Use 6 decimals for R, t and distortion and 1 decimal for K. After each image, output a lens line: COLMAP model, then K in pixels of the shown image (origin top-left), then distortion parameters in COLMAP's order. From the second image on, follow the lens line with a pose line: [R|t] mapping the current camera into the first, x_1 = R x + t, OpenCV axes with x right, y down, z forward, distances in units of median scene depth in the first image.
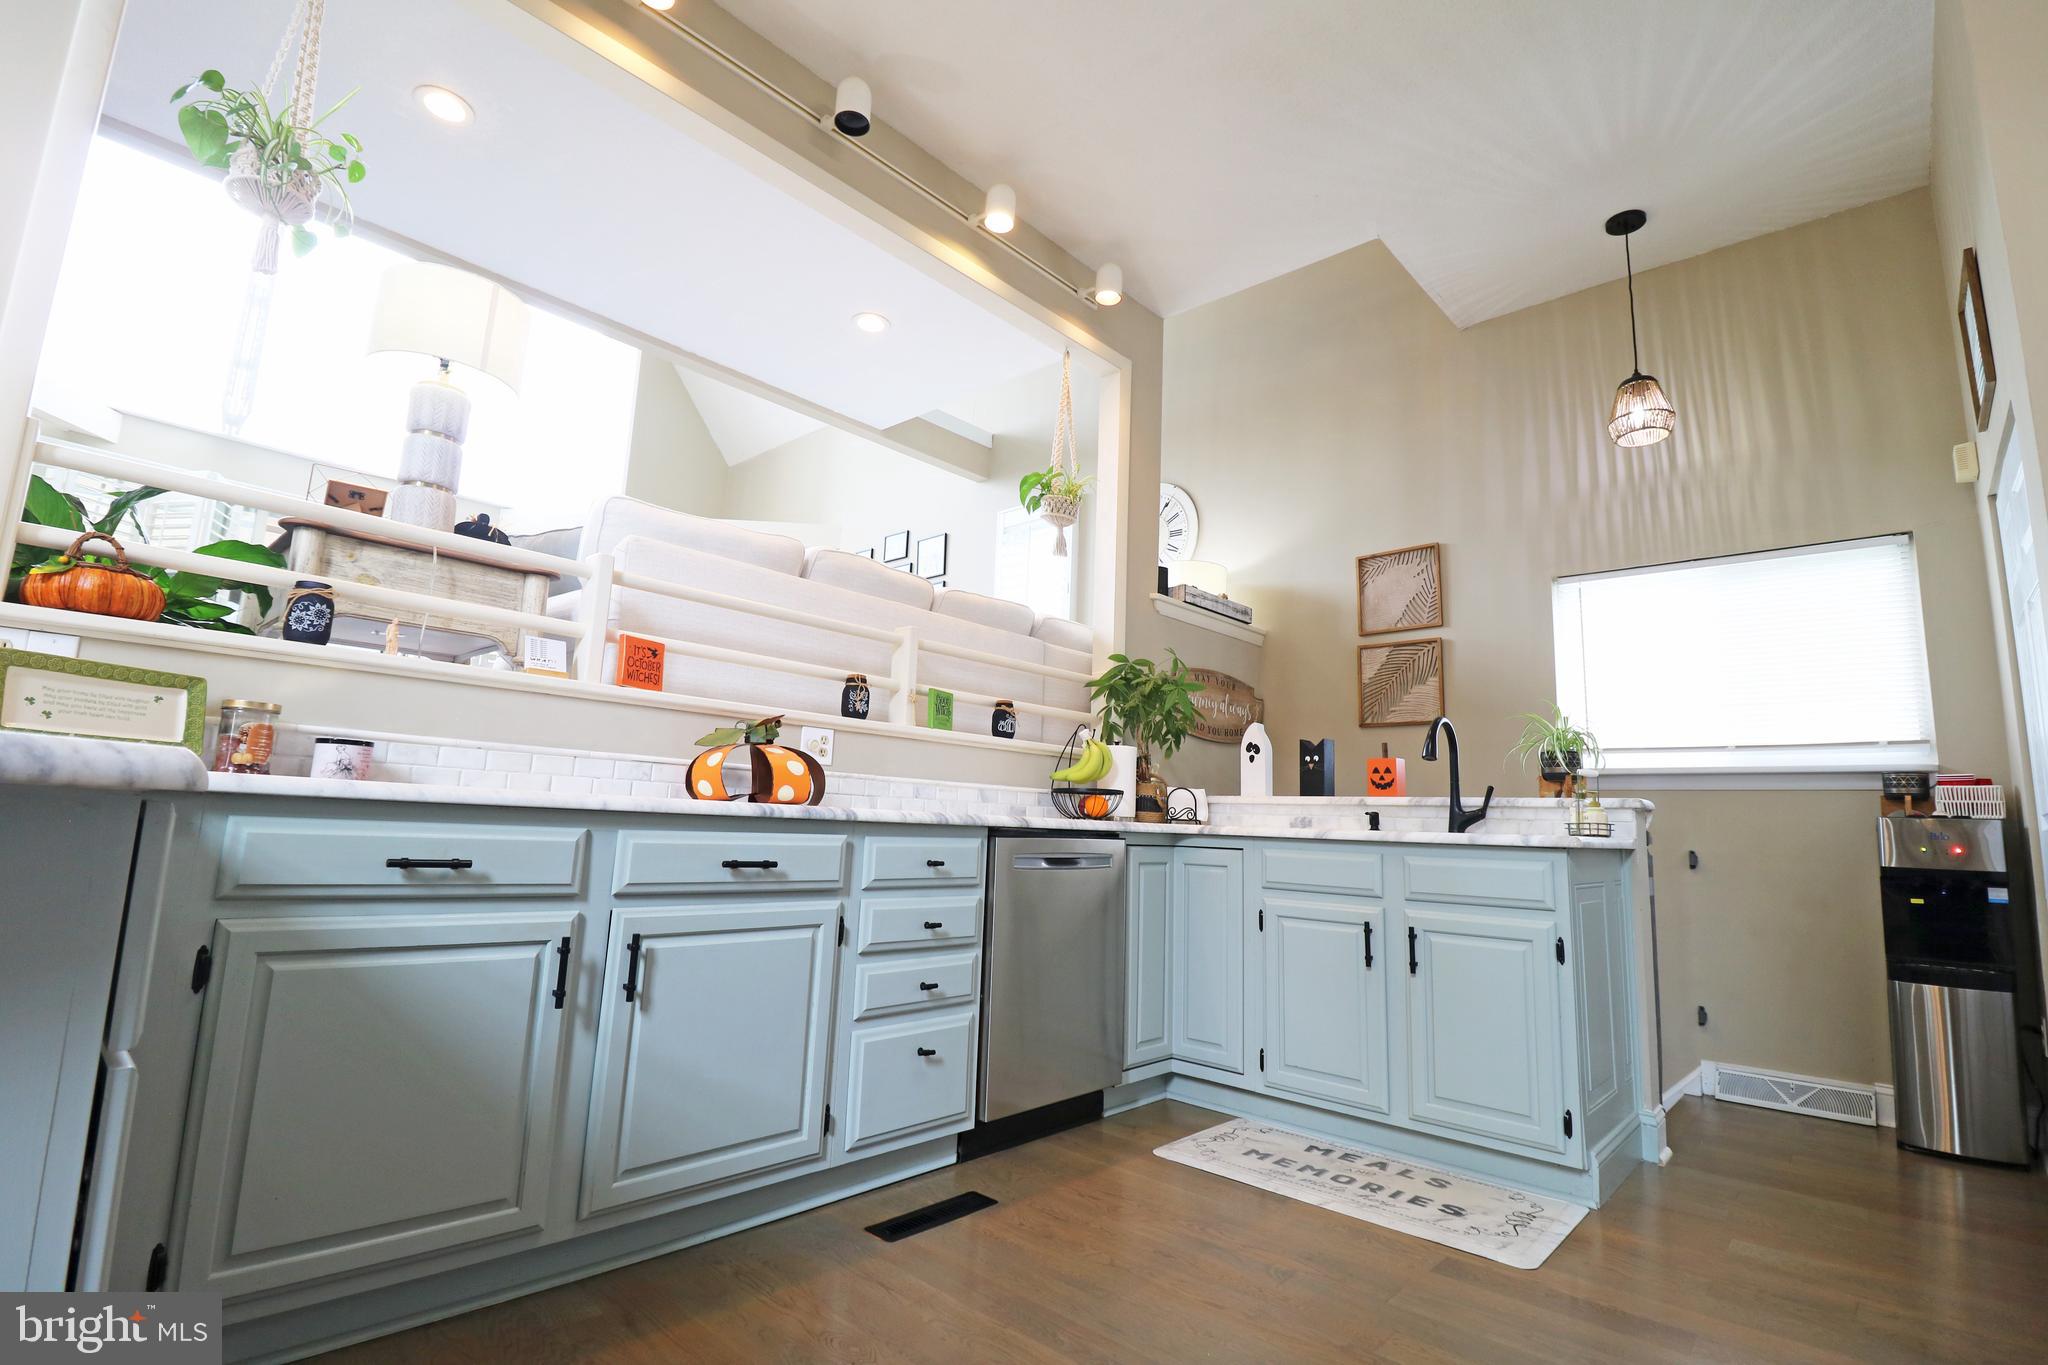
lens RADIAL K [[949.8, 0, 1025.7], [0, 949.8, 677.0], [0, 0, 1]] dist [-0.001124, -0.012209]
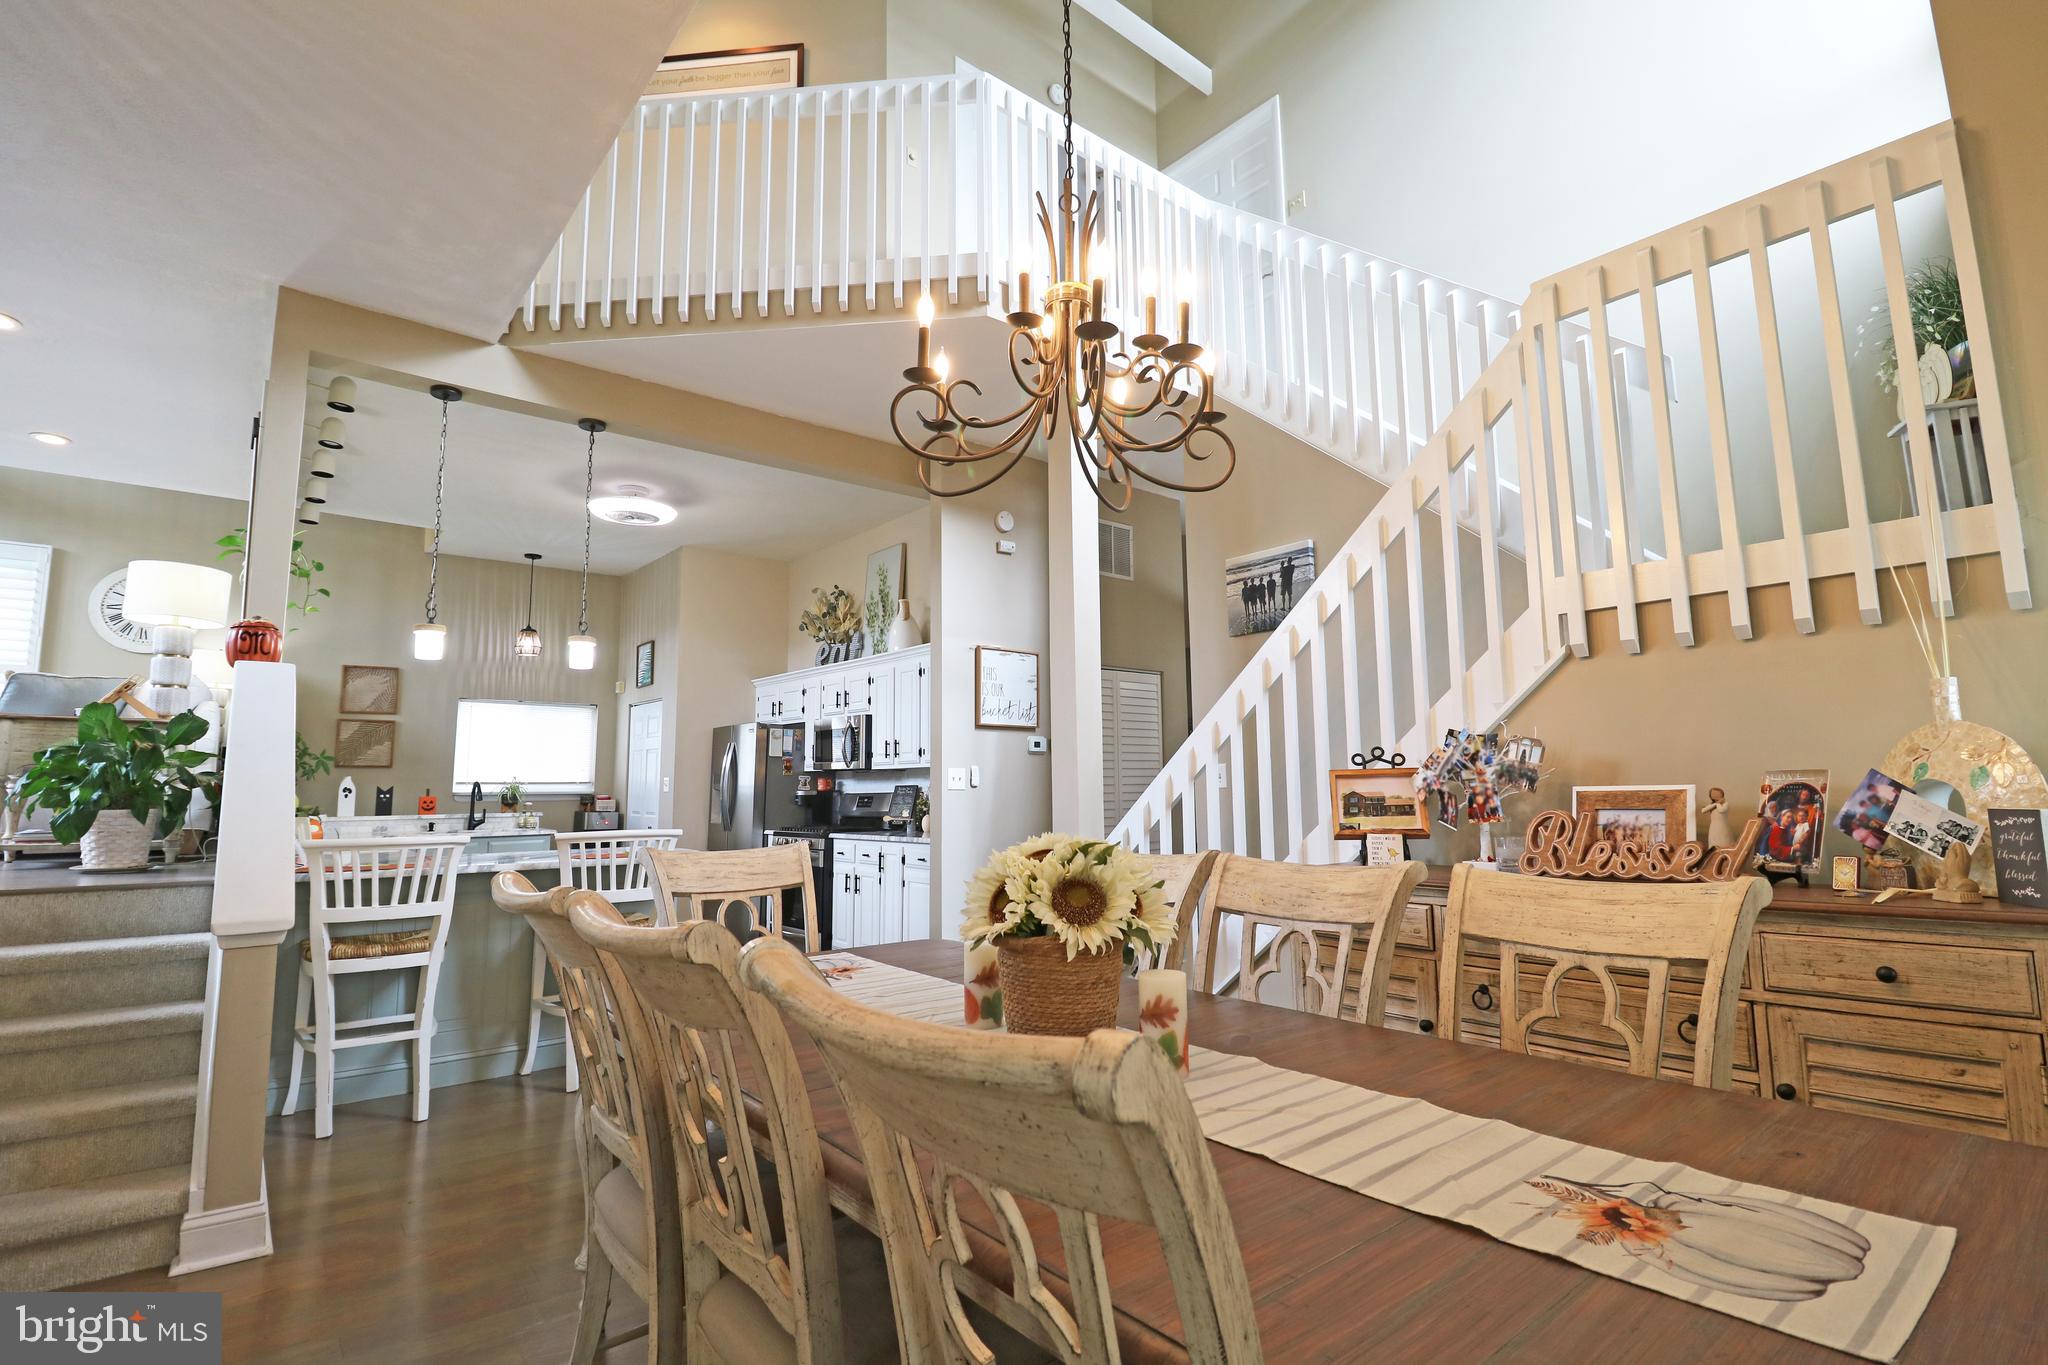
lens RADIAL K [[949.8, 0, 1025.7], [0, 949.8, 677.0], [0, 0, 1]] dist [-0.001124, -0.012209]
pose [[0.124298, 0.072072, 0.989624, -1.420373], [-0.142290, 0.988345, -0.054107, -0.229094], [-0.981990, -0.134088, 0.133105, -0.503399]]
